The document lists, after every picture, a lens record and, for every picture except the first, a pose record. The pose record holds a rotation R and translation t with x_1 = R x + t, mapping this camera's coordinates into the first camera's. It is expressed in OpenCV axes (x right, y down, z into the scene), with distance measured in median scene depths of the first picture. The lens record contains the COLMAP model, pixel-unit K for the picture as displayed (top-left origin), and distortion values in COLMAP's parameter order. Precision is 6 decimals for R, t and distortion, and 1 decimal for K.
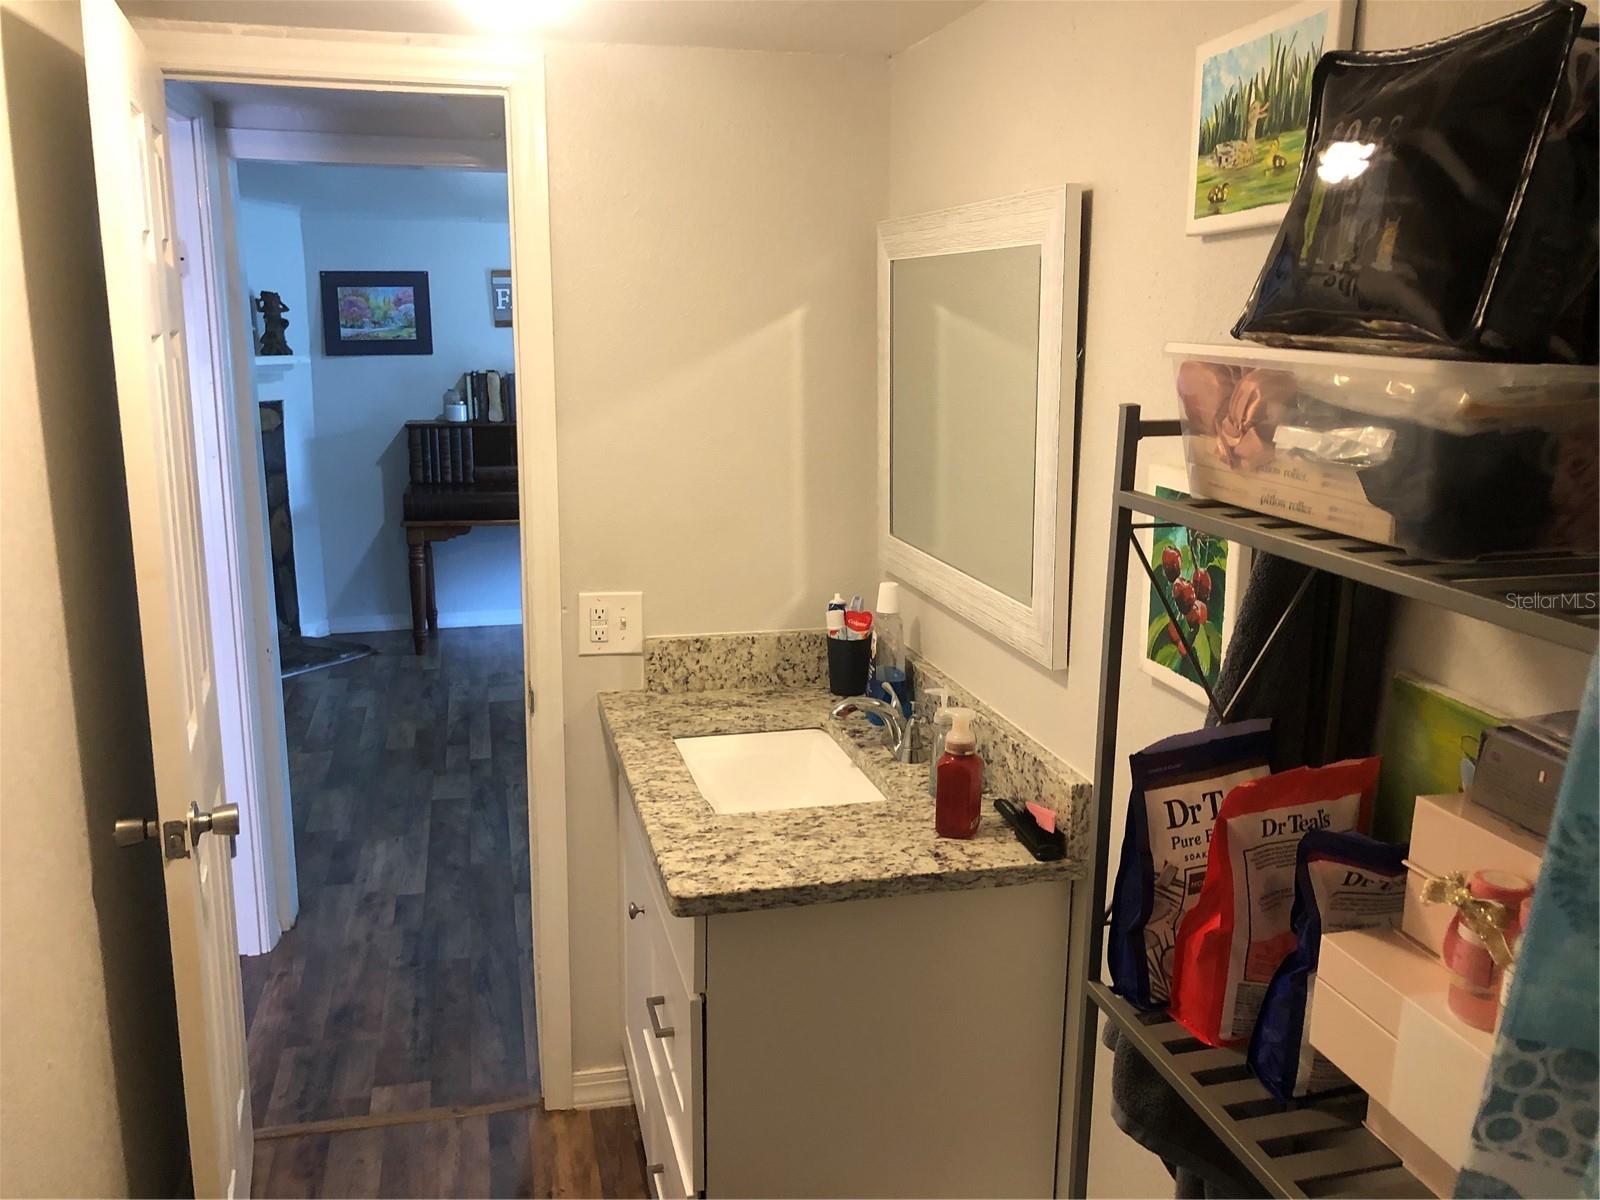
lens RADIAL K [[1315.4, 0, 807.7], [0, 1315.4, 596.1], [0, 0, 1]] dist [0.018308, -0.019047]
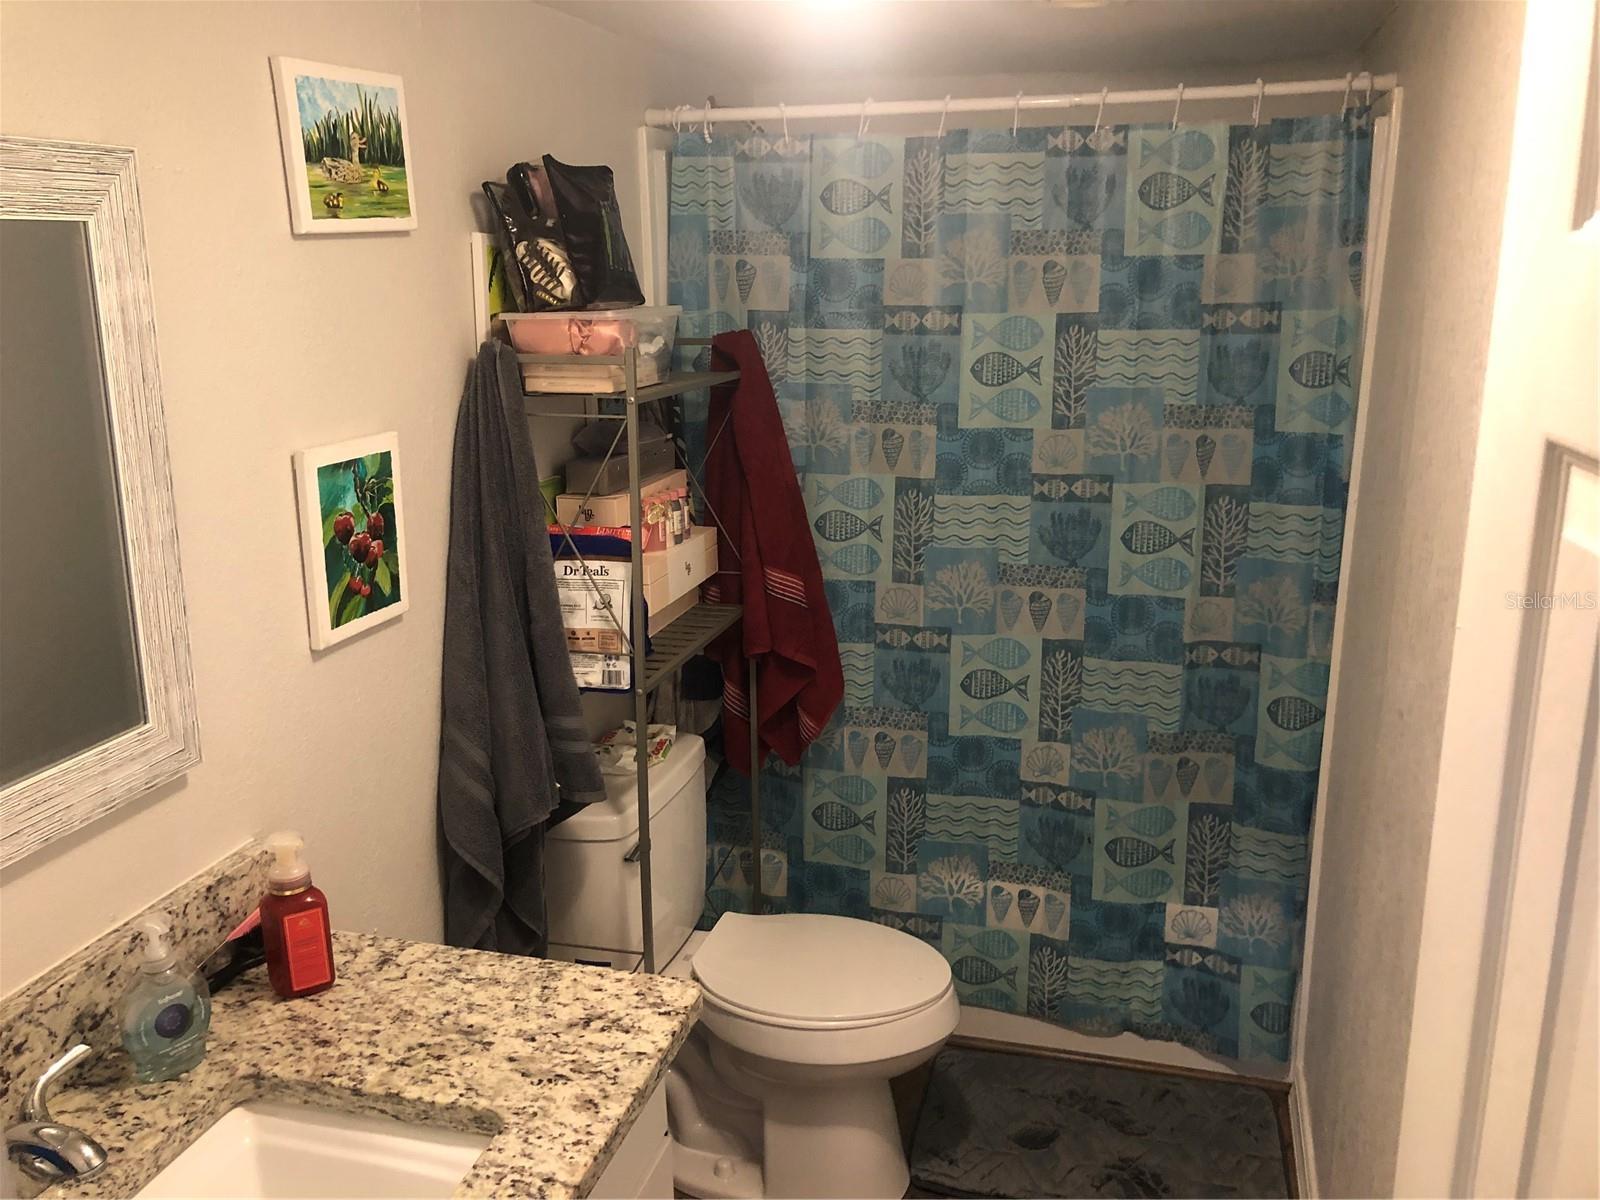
lens RADIAL K [[1315.4, 0, 807.7], [0, 1315.4, 596.1], [0, 0, 1]] dist [0.018308, -0.019047]
pose [[-0.867506, -0.124500, 0.481594, -0.649179], [0.108464, 0.897530, 0.427405, -0.434287], [-0.485457, 0.423012, -0.765109, 1.798049]]
